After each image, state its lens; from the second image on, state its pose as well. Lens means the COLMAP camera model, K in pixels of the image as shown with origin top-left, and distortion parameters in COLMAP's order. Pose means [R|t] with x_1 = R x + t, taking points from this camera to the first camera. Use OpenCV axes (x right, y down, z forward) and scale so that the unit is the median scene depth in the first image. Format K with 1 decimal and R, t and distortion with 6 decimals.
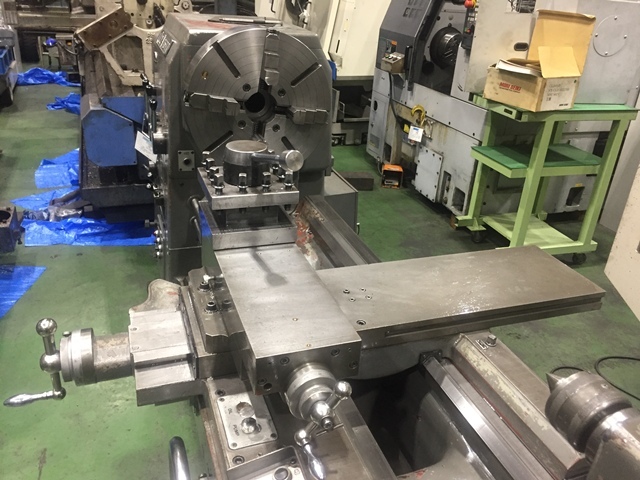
lens RADIAL K [[548.5, 0, 318.9], [0, 548.5, 238.3], [0, 0, 1]] dist [0.074173, -0.101225]
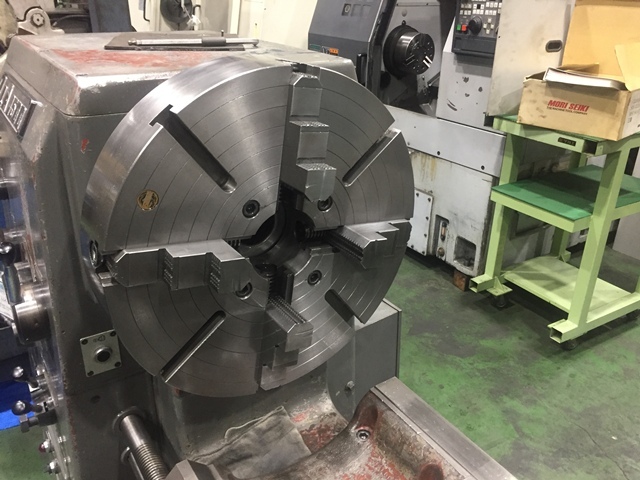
lens RADIAL K [[548.5, 0, 319.3], [0, 548.5, 234.9], [0, 0, 1]] dist [0.074173, -0.101225]
pose [[0.968832, -0.145161, 0.200729, -0.105628], [0.146653, 0.989160, 0.007495, -0.158646], [-0.199641, 0.022176, 0.979618, 0.376735]]
